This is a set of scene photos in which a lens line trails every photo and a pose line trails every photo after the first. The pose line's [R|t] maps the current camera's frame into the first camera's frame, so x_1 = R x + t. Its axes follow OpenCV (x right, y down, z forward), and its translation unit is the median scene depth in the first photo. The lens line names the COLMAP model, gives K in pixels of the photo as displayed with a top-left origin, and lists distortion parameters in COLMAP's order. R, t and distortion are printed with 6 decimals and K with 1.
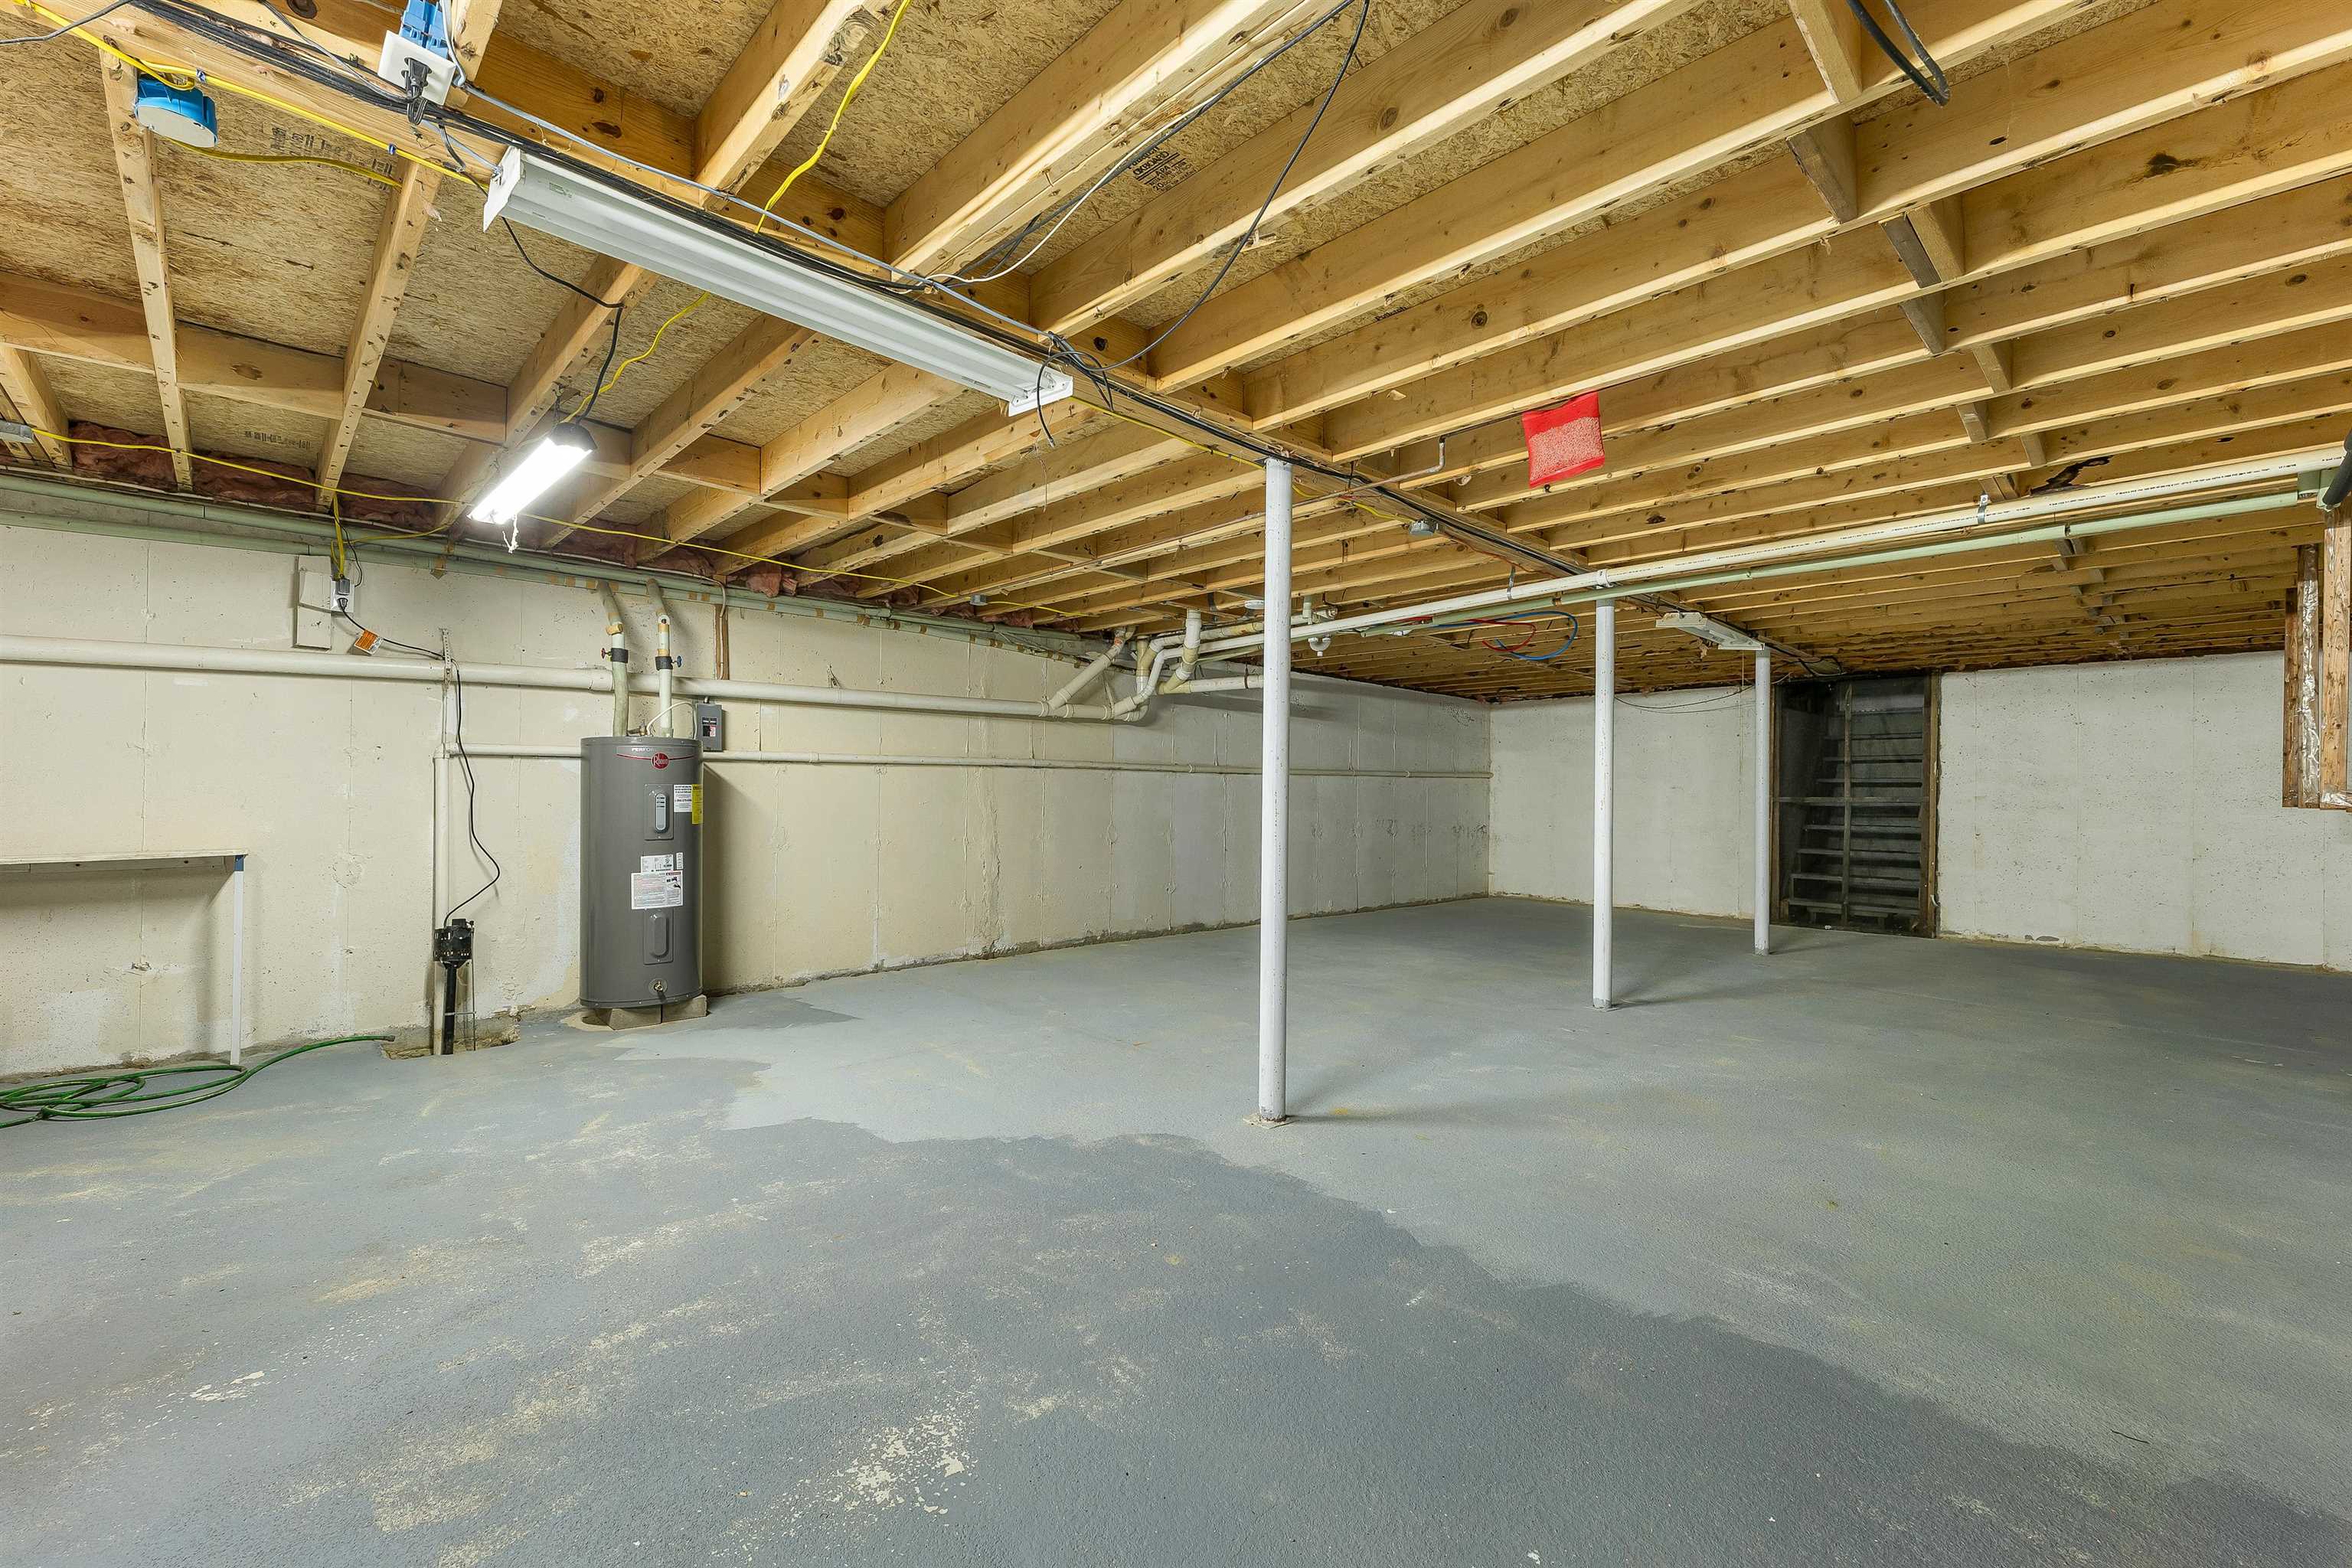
lens RADIAL K [[979.9, 0, 1168.2], [0, 979.9, 776.2], [0, 0, 1]] dist [0.000221, -0.000264]
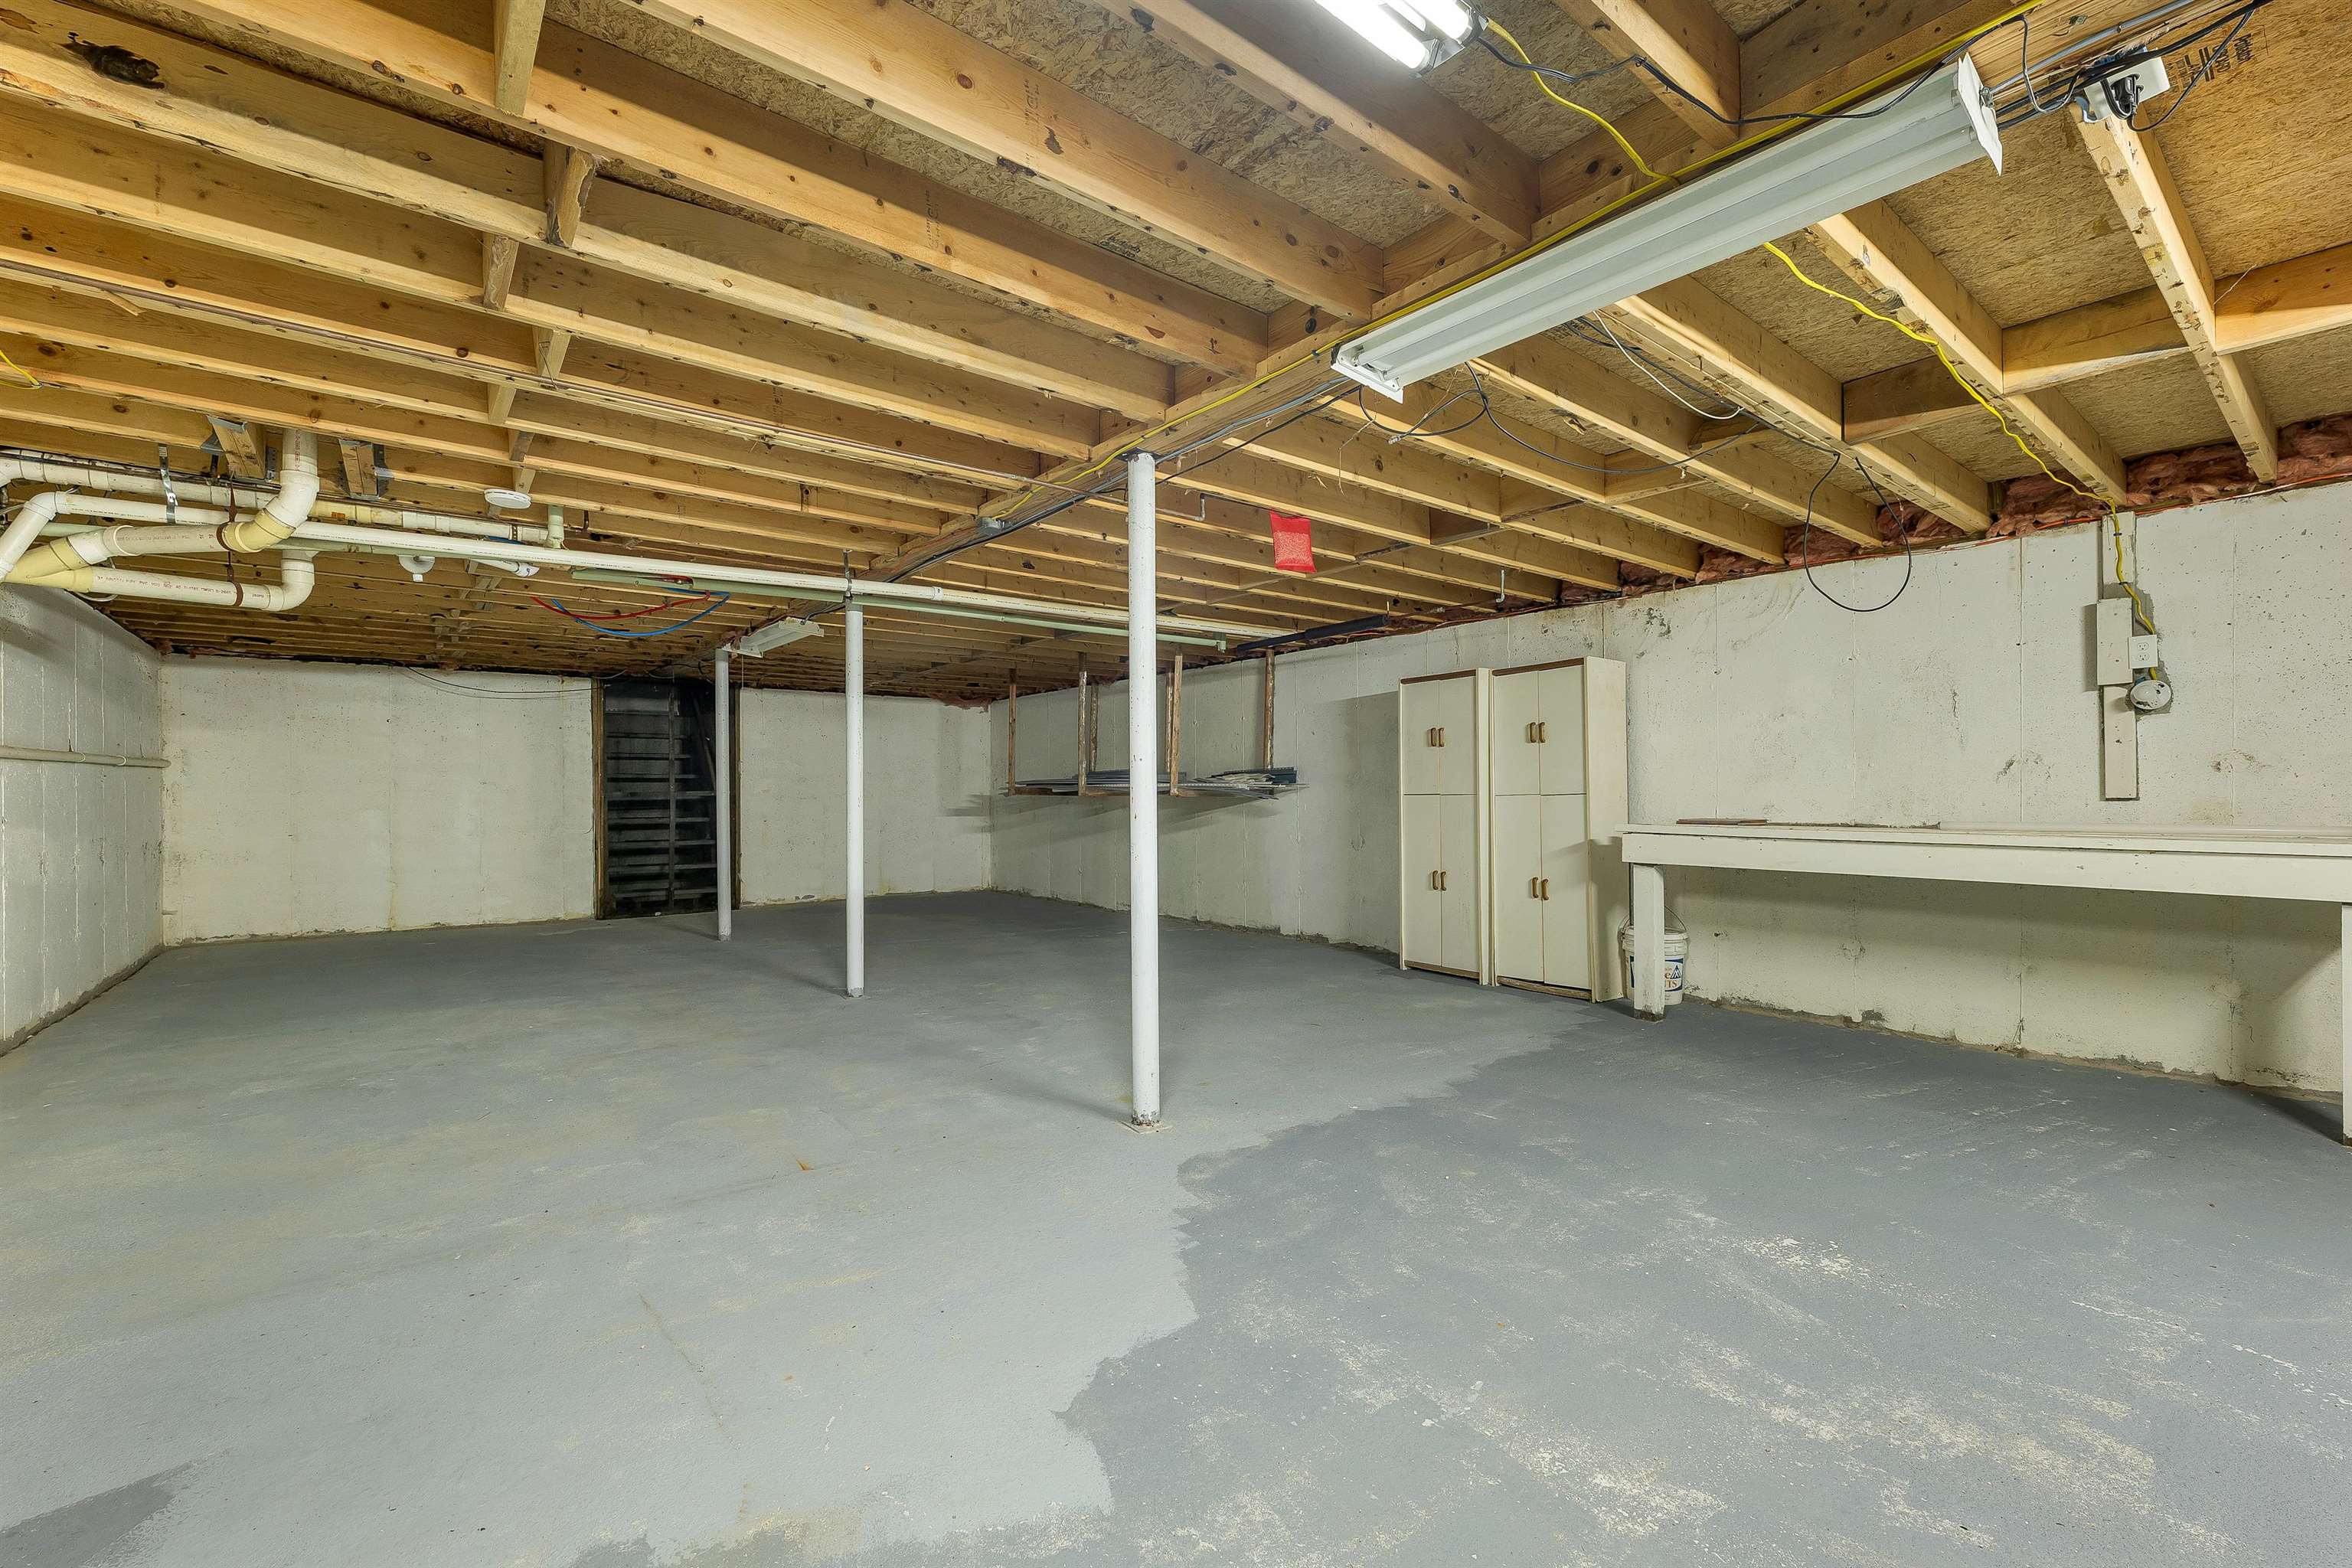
lens RADIAL K [[986.0, 0, 1174.7], [0, 986.0, 789.3], [0, 0, 1]] dist [0.001423, 0.000199]
pose [[0.090032, -0.007906, 0.995907, -0.768225], [-0.013840, 0.999862, 0.009189, 0.001581], [-0.995843, -0.014611, 0.089910, 0.769022]]
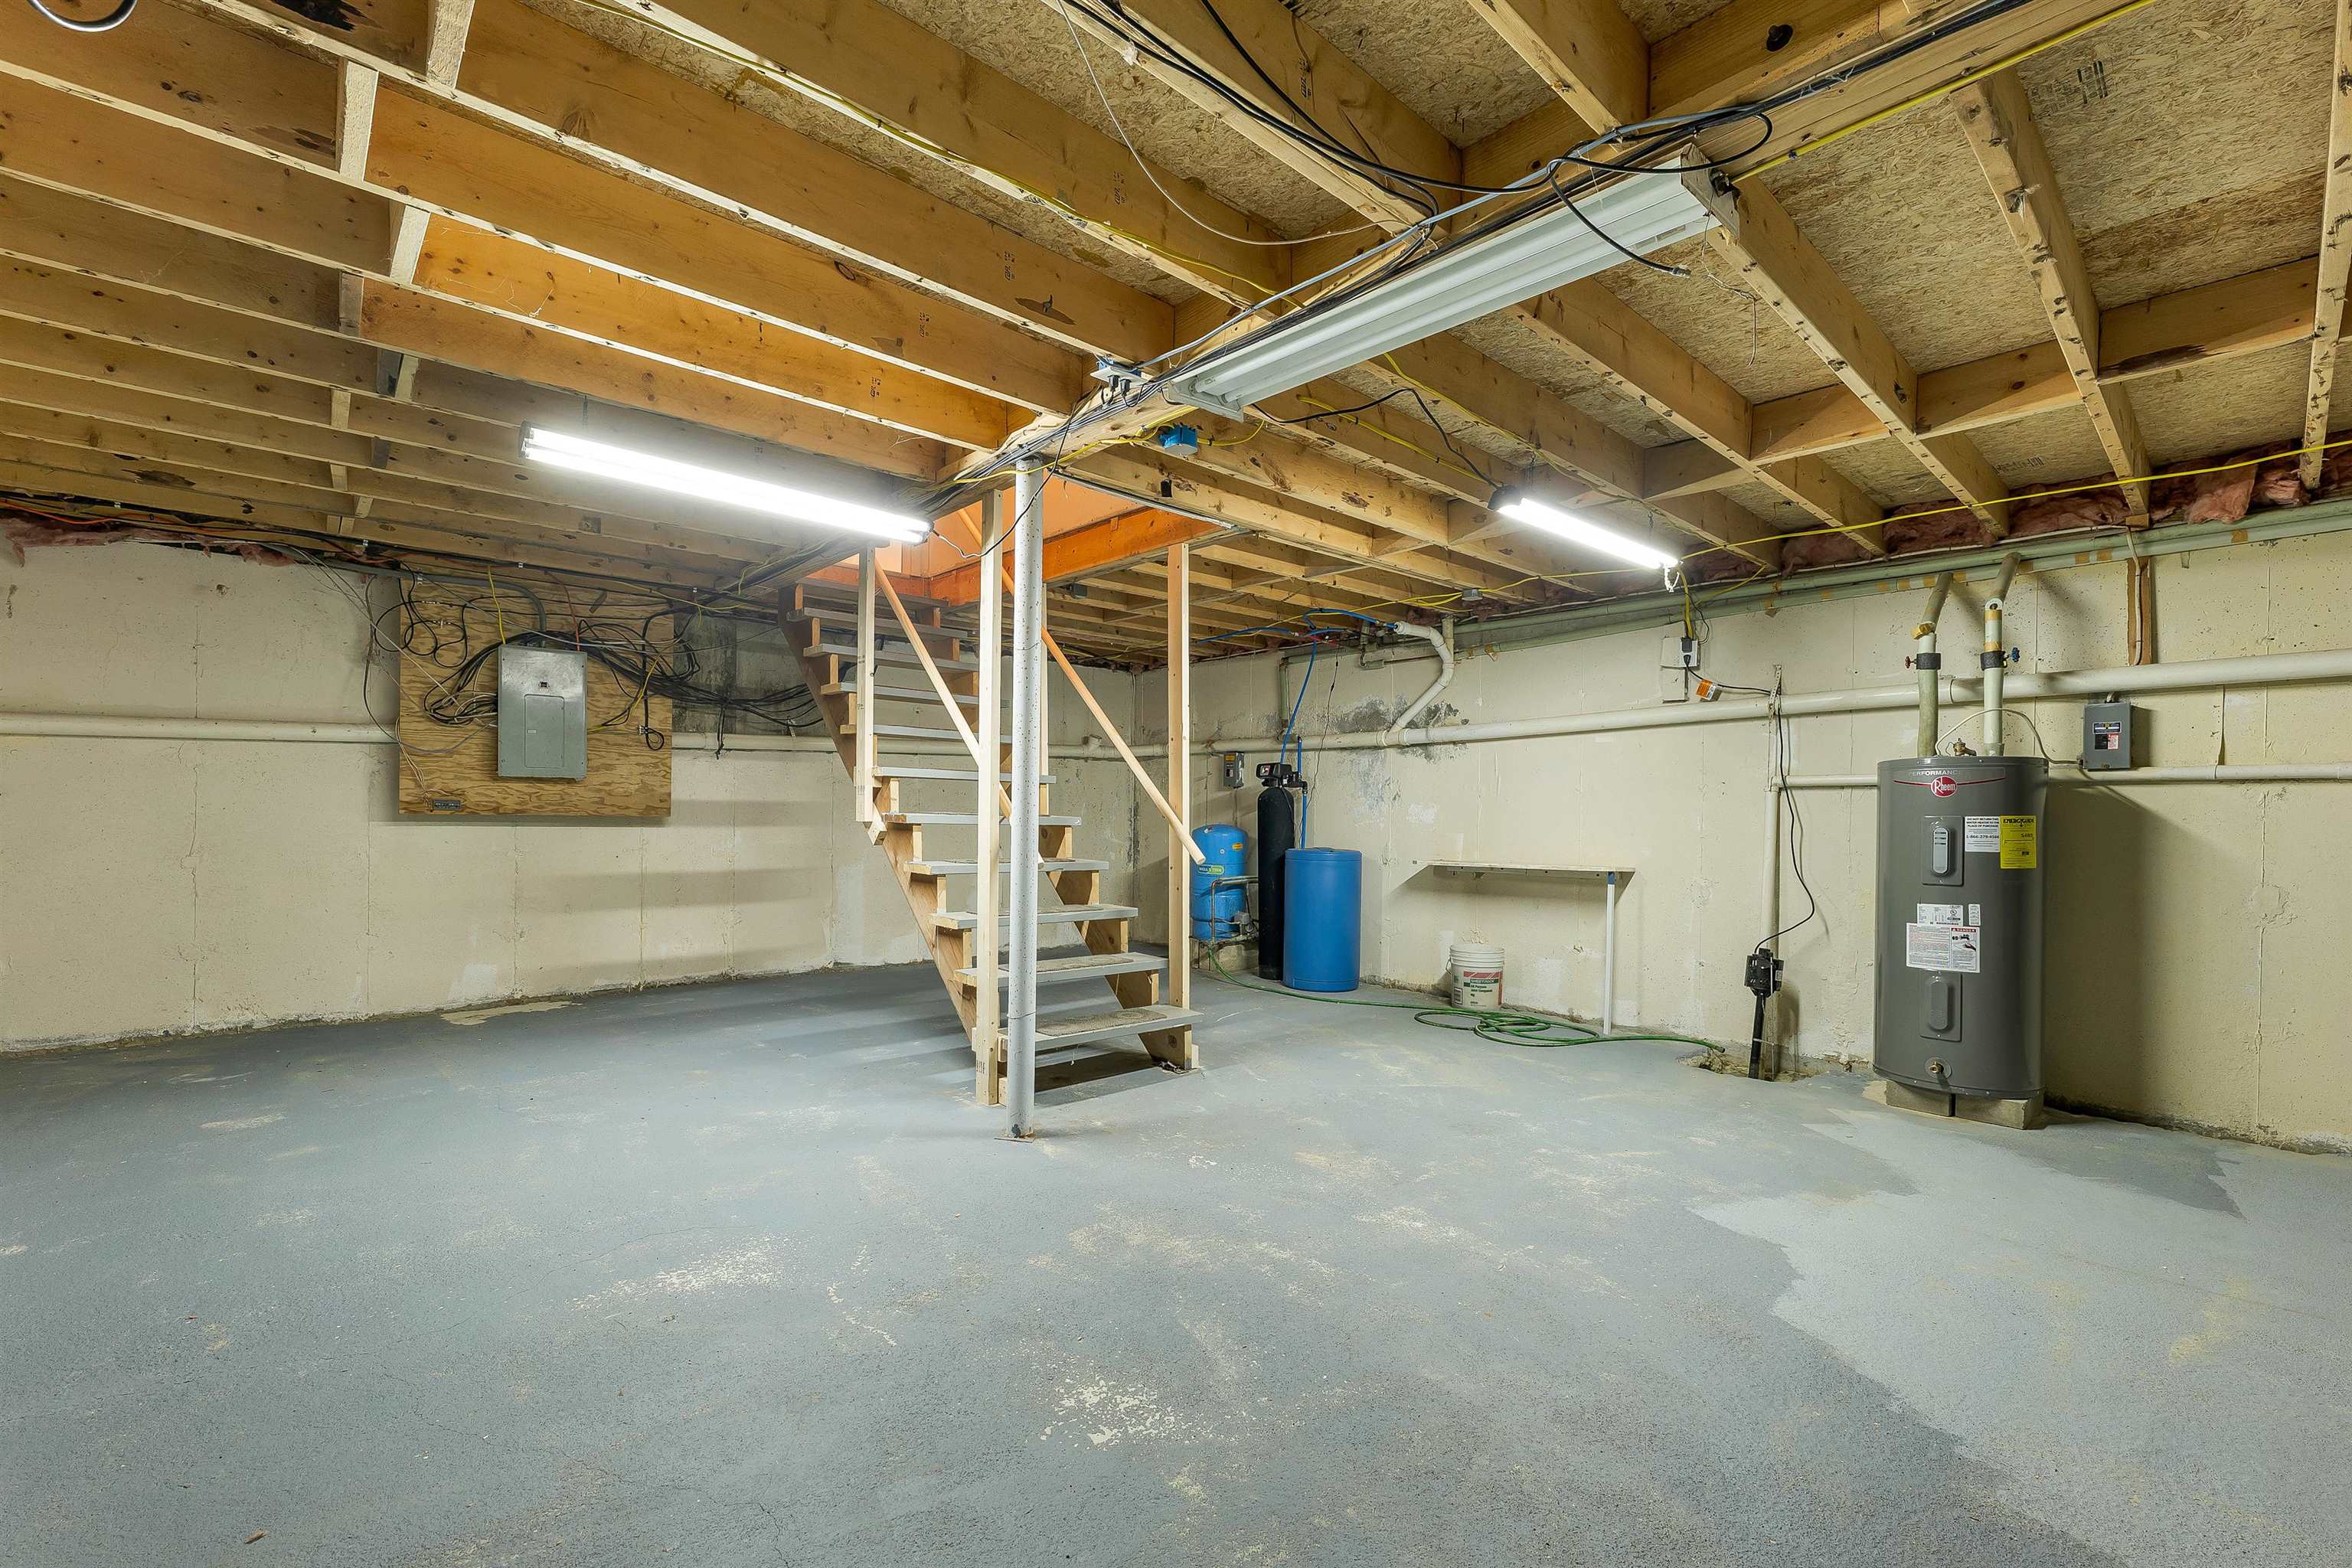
lens RADIAL K [[984.6, 0, 1165.4], [0, 984.6, 816.3], [0, 0, 1]] dist [-0.000391, 0.000269]
pose [[-0.036748, -0.004633, -0.999314, 0.364359], [0.004342, 0.999979, -0.004796, 0.011333], [0.999315, -0.004515, -0.036727, 0.469990]]
